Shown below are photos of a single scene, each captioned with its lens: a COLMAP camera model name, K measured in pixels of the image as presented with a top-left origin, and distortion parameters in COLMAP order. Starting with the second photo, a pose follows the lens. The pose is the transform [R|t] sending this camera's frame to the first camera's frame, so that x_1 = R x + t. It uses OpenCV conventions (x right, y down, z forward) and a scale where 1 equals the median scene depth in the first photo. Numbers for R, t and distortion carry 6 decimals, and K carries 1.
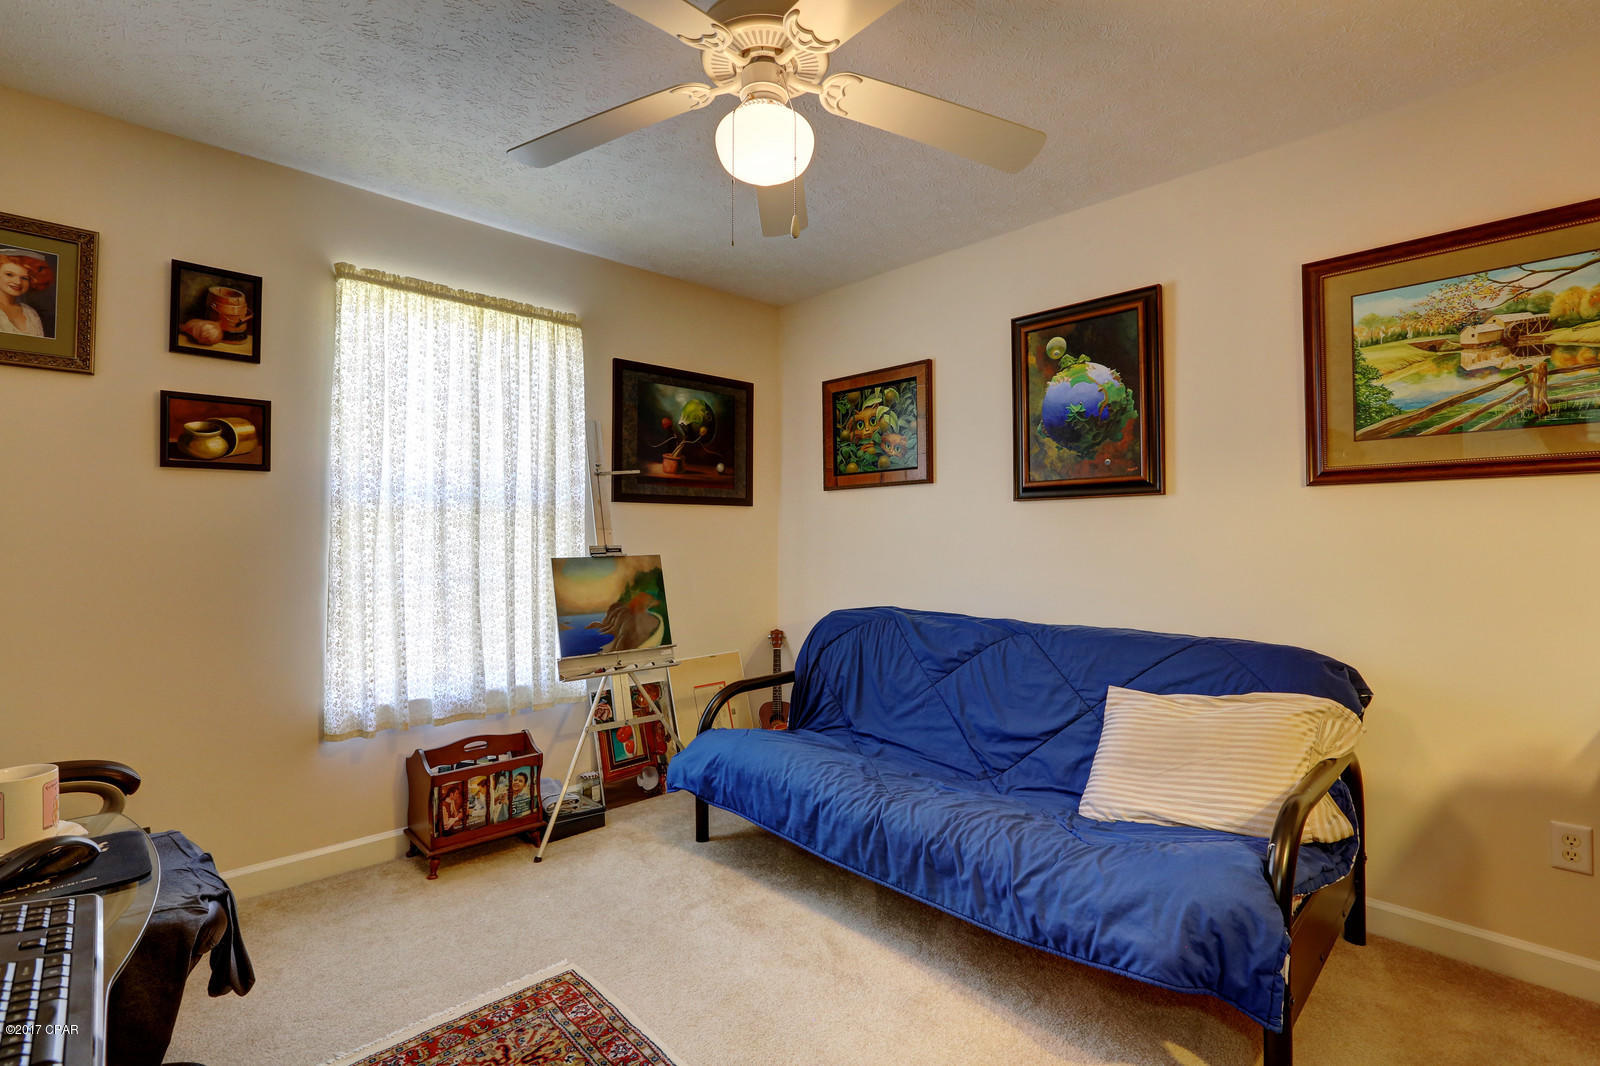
lens RADIAL K [[732.4, 0, 785.7], [0, 732.4, 525.2], [0, 0, 1]] dist [-0.038847, 0.005410]
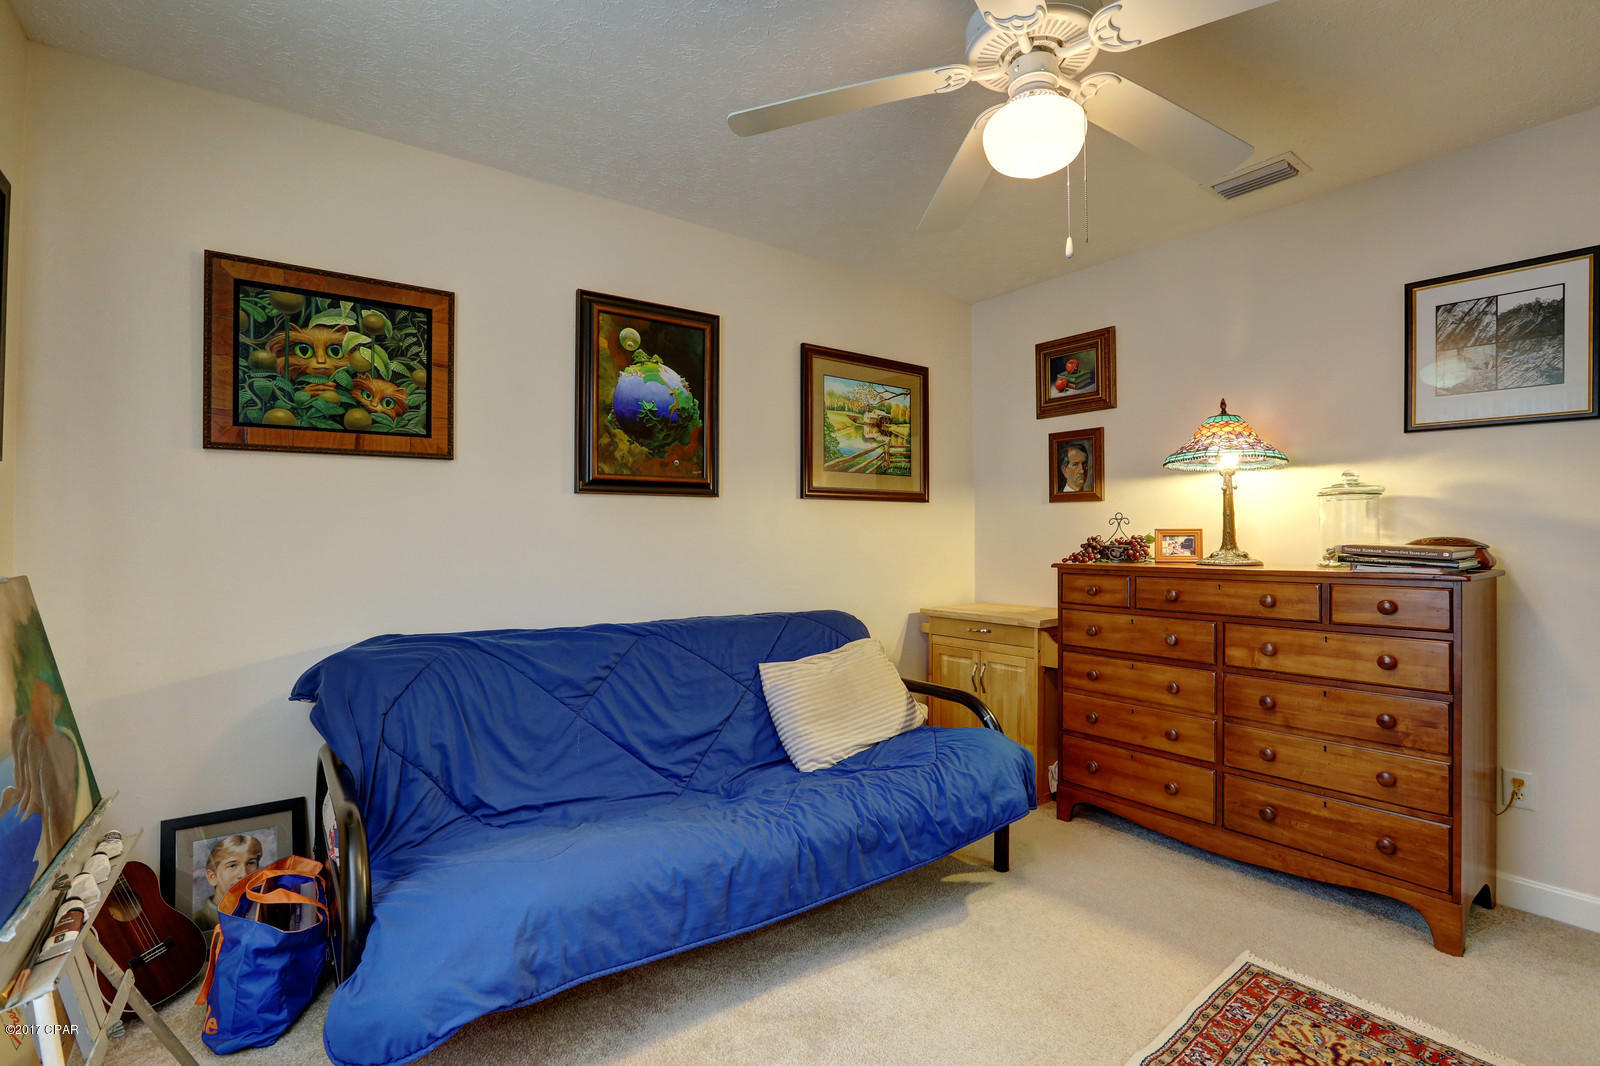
lens RADIAL K [[732.4, 0, 791.9], [0, 732.4, 537.3], [0, 0, 1]] dist [-0.038847, 0.005410]
pose [[0.131820, 0.013804, 0.991178, -0.566312], [-0.006000, 0.999896, -0.013128, 0.032842], [-0.991256, -0.004217, 0.131889, 0.661294]]
